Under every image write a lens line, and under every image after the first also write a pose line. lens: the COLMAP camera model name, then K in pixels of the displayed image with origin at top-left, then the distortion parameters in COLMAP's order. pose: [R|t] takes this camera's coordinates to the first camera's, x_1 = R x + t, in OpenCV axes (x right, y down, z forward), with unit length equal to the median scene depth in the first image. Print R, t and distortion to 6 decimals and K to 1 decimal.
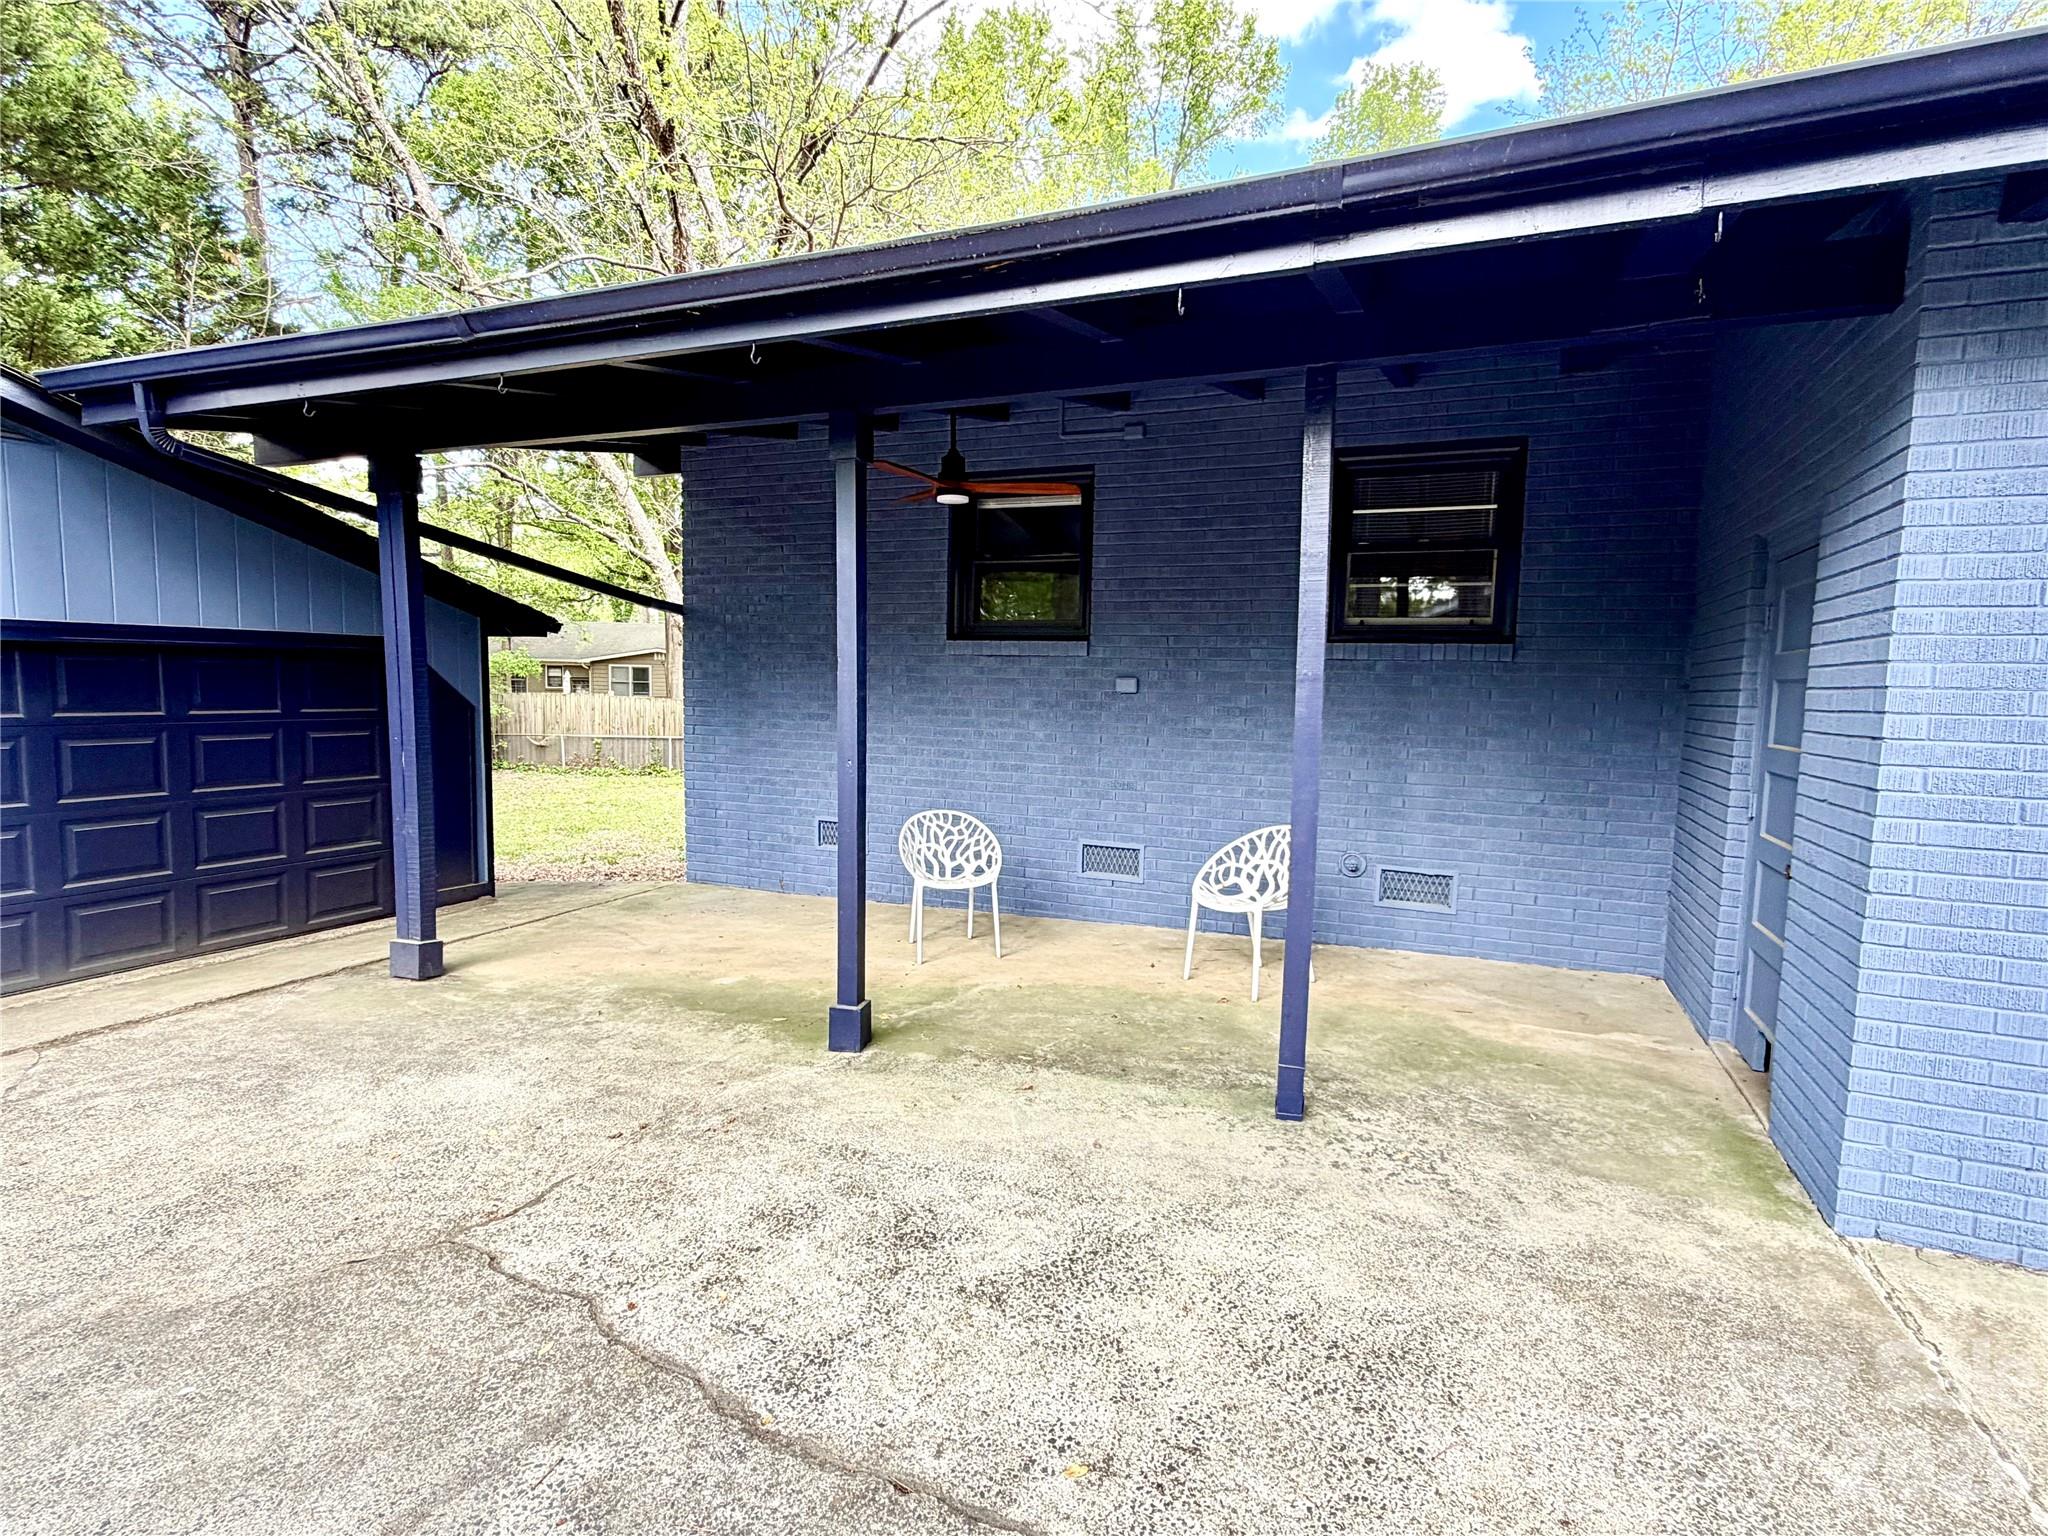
lens RADIAL K [[1010.1, 0, 1020.3], [0, 1010.1, 768.1], [0, 0, 1]] dist [-0.003354, 0.001555]
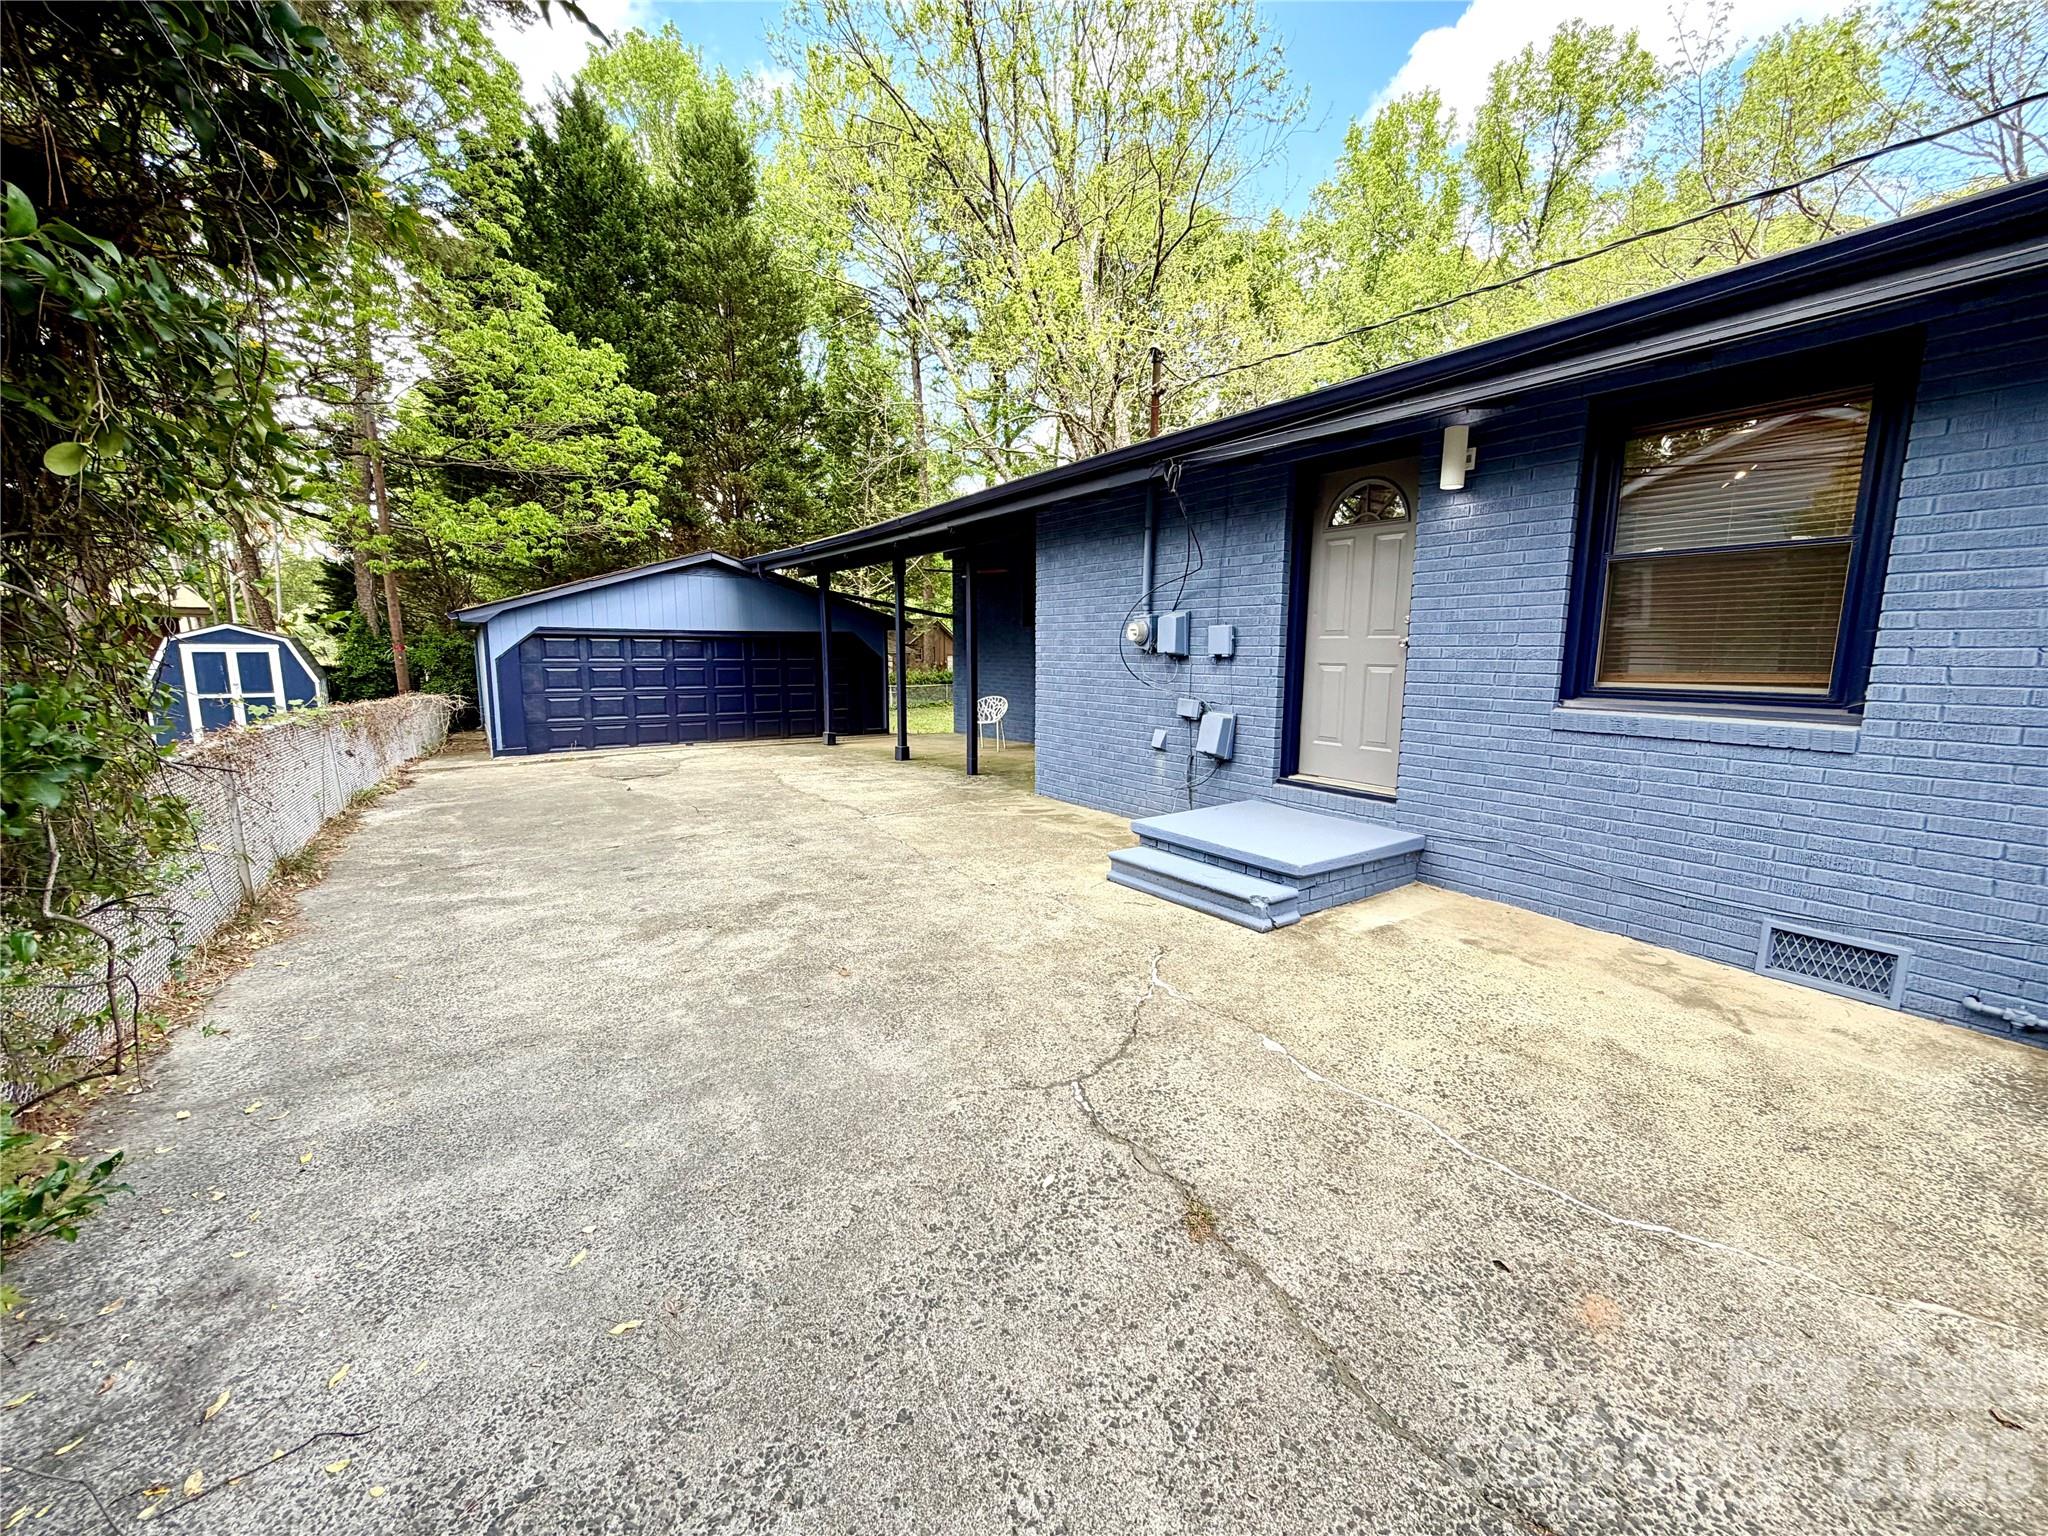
lens RADIAL K [[816.9, 0, 1012.1], [0, 816.9, 766.3], [0, 0, 1]] dist [0.000516, -0.001130]
pose [[0.835987, 0.061156, -0.545331, 1.327824], [-0.034563, 0.997665, 0.058900, 0.115776], [0.547660, -0.030391, 0.836149, -0.835271]]
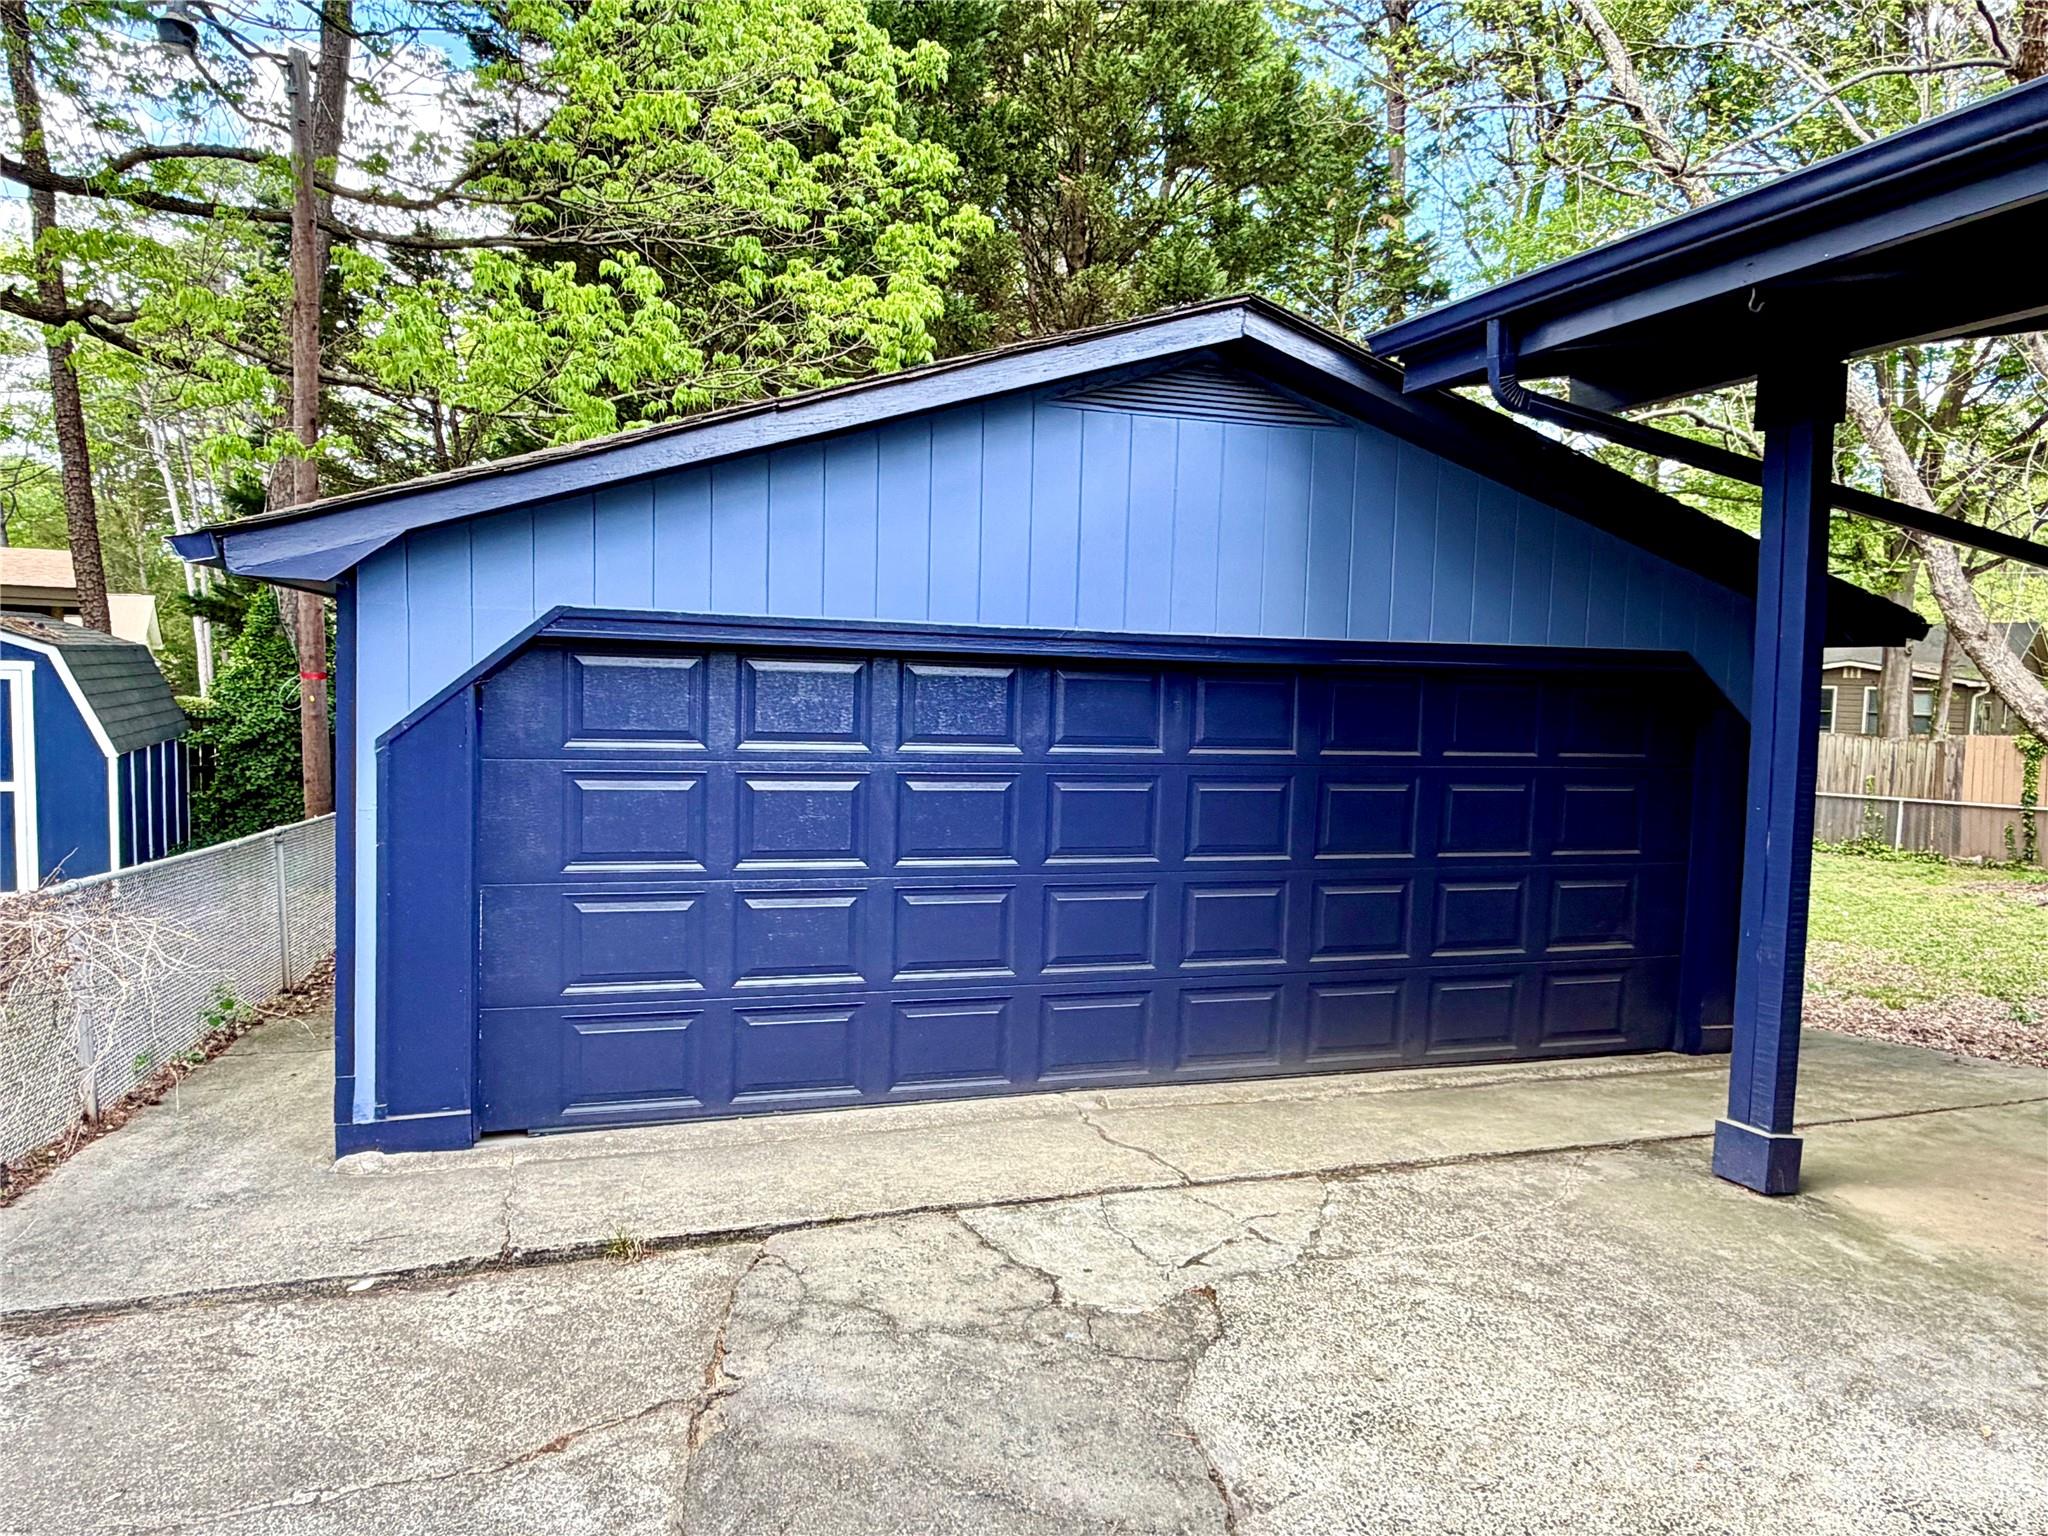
lens RADIAL K [[1368.1, 0, 1065.8], [0, 1368.1, 772.4], [0, 0, 1]] dist [-0.019533, 0.007161]
pose [[0.676948, 0.048847, -0.734408, -0.316141], [-0.075803, 0.997116, -0.003551, -0.019616], [0.732117, 0.058074, 0.678699, 0.097502]]
